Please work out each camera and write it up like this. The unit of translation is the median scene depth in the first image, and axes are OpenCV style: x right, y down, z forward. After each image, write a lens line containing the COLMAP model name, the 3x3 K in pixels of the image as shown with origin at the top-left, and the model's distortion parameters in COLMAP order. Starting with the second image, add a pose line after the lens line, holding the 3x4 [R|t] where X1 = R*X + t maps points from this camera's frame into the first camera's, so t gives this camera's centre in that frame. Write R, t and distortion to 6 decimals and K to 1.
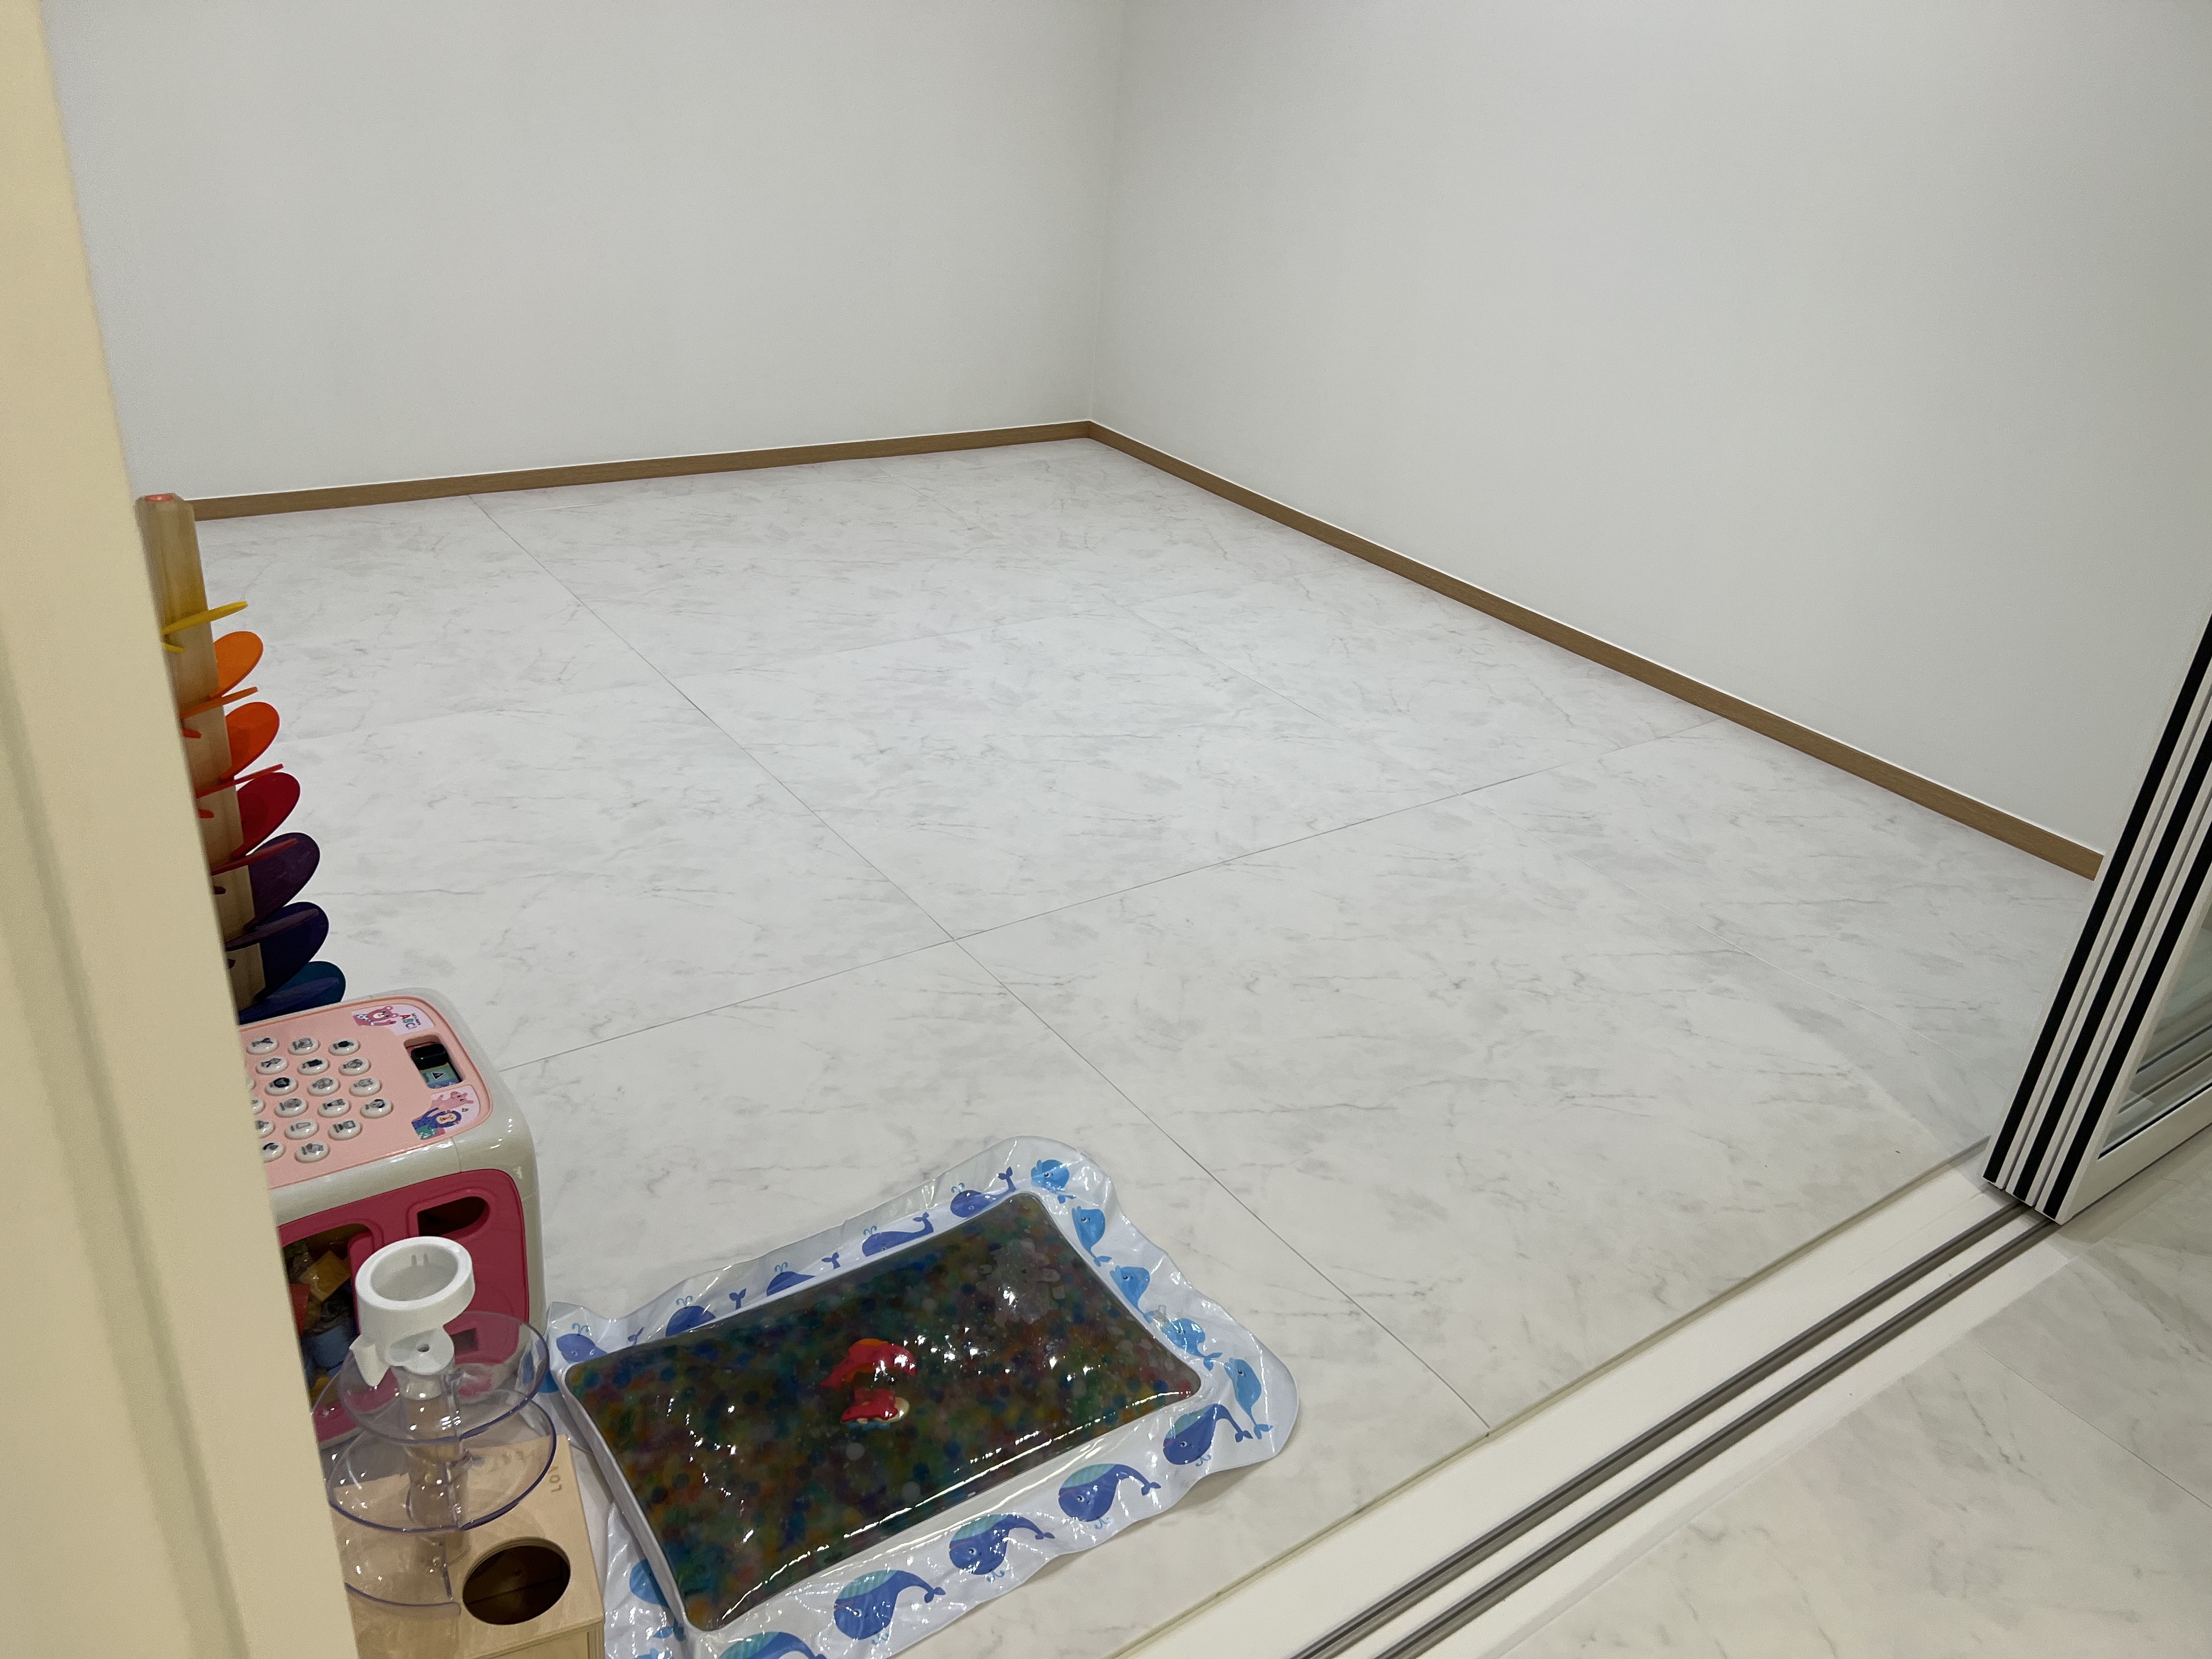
lens RADIAL K [[1662.8, 0, 1116.8], [0, 1662.8, 831.7], [0, 0, 1]] dist [0.060774, -0.070760]
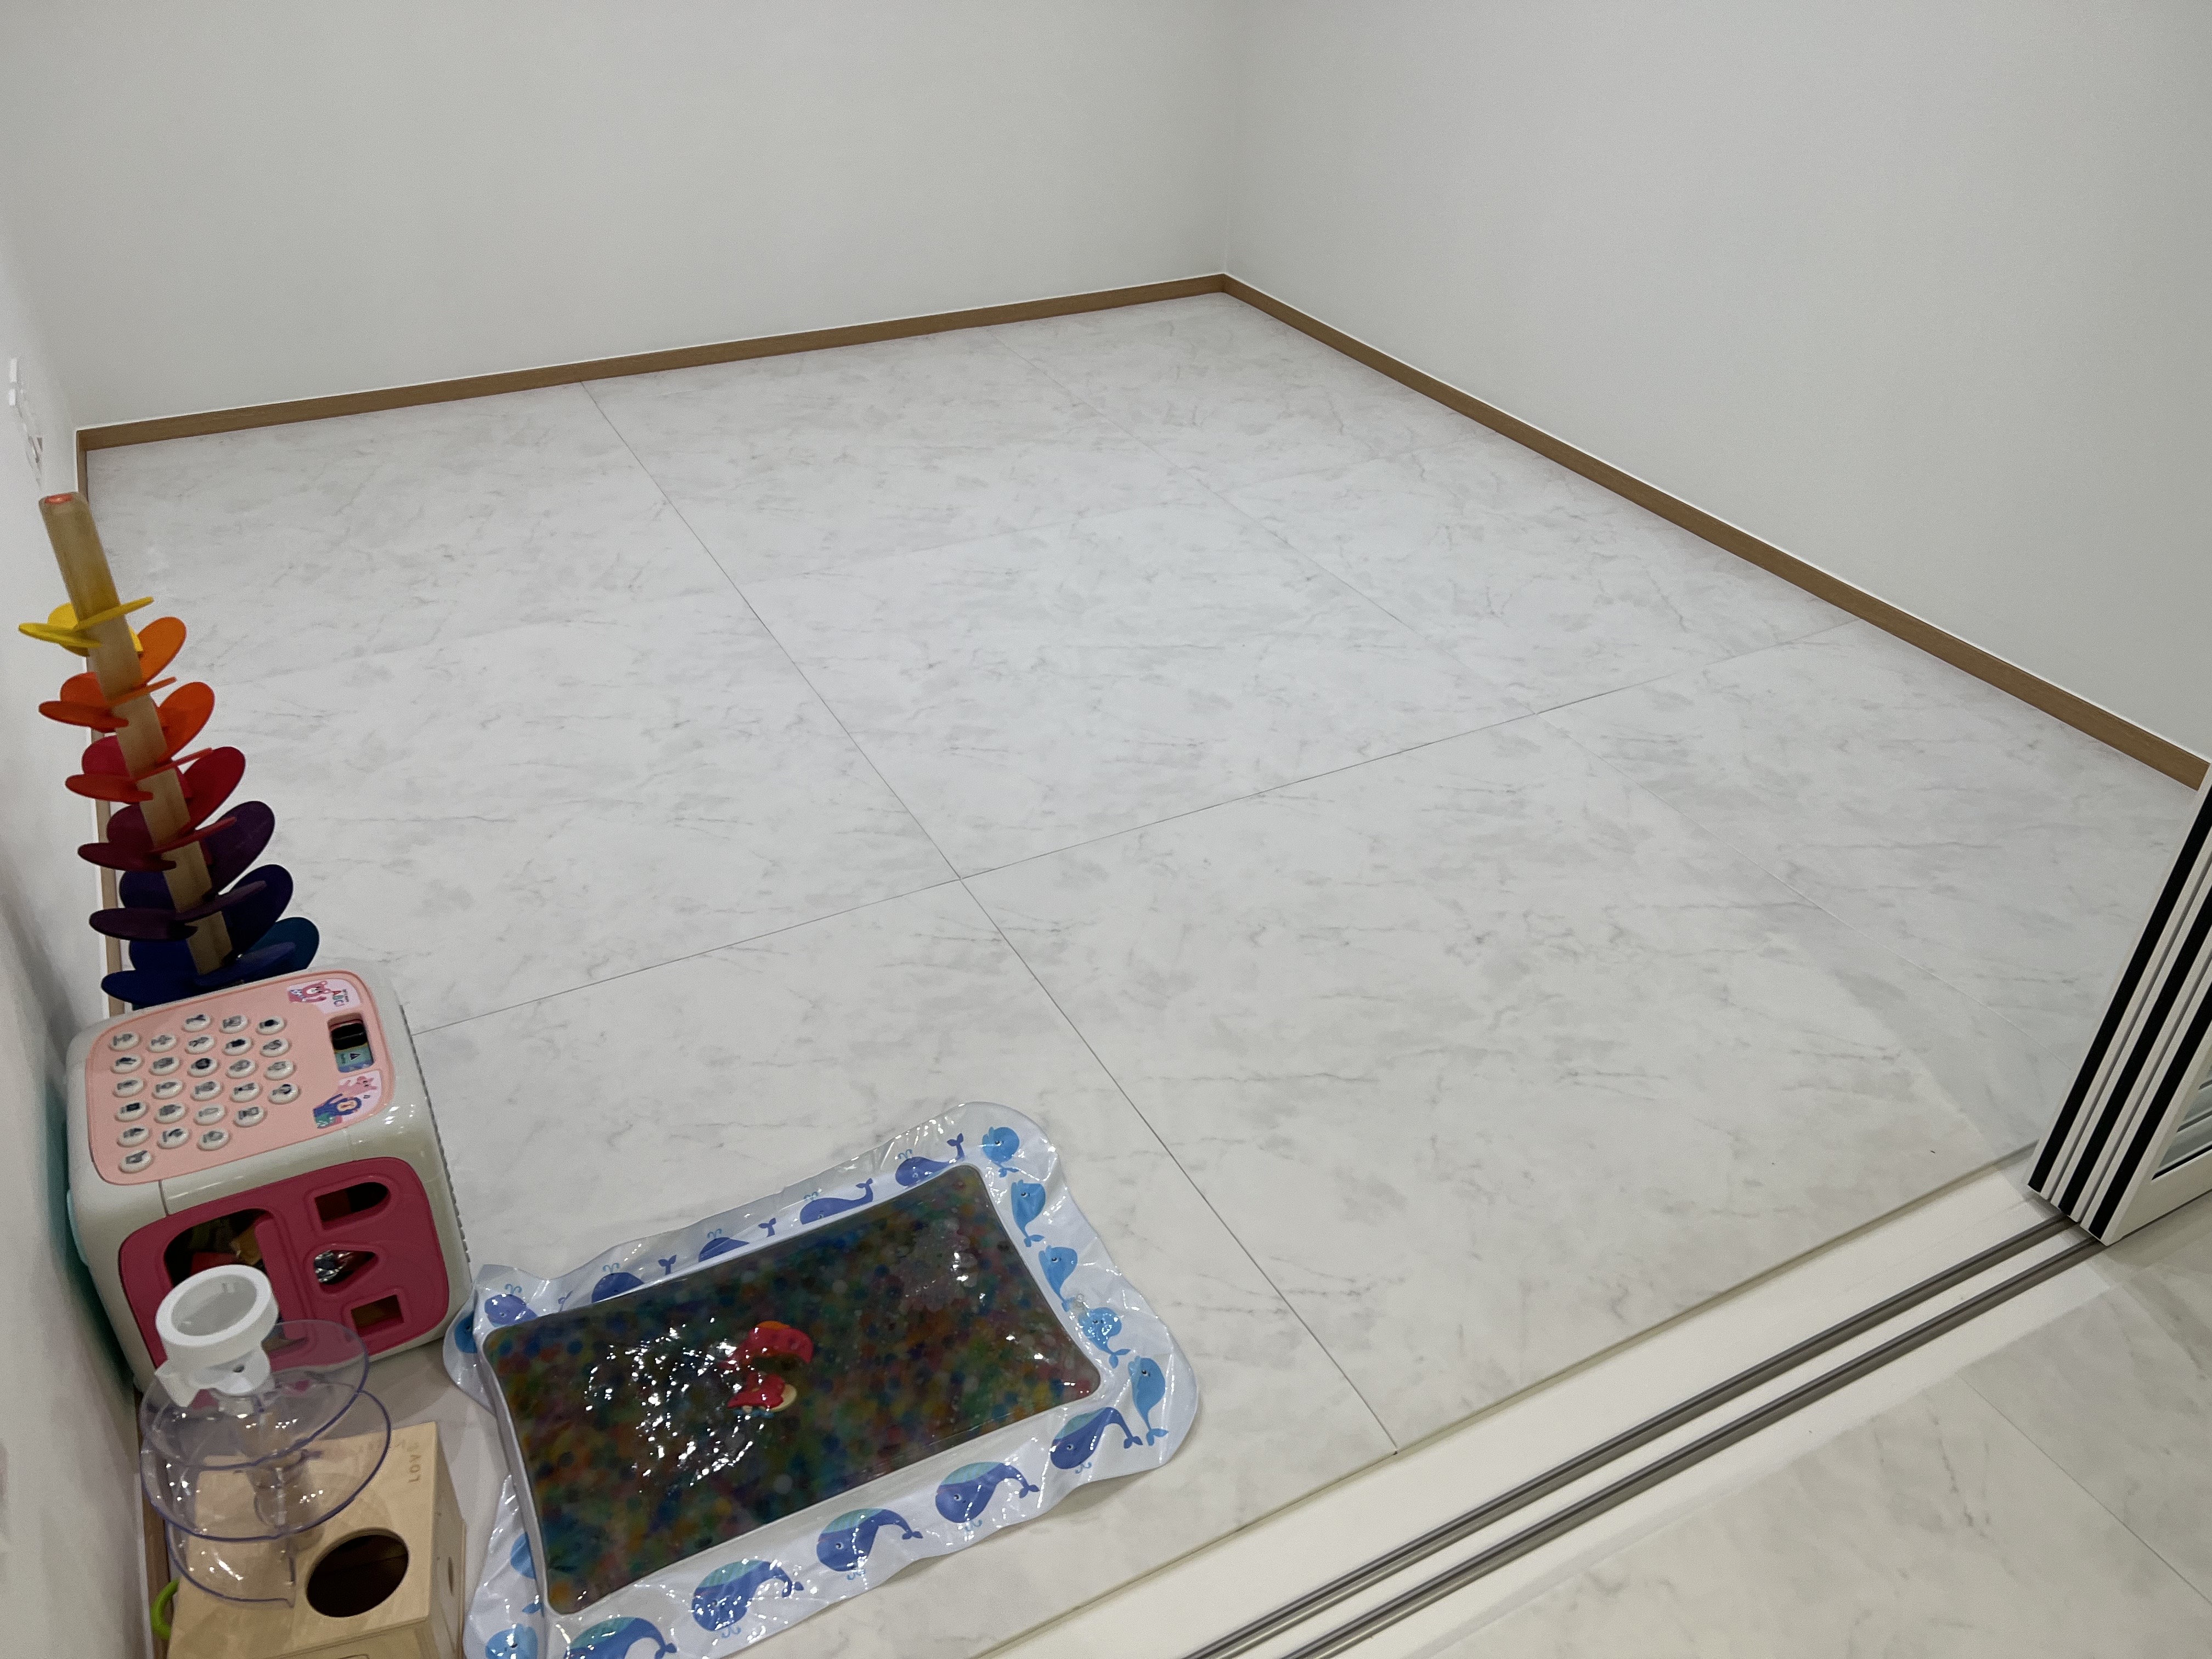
lens RADIAL K [[1662.5, 0, 1102.8], [0, 1662.5, 837.1], [0, 0, 1]] dist [0.065368, -0.071963]
pose [[0.988523, 0.021584, -0.149519, 0.158942], [-0.004970, 0.993851, 0.110614, -0.082749], [0.150987, -0.108601, 0.982552, 0.052281]]
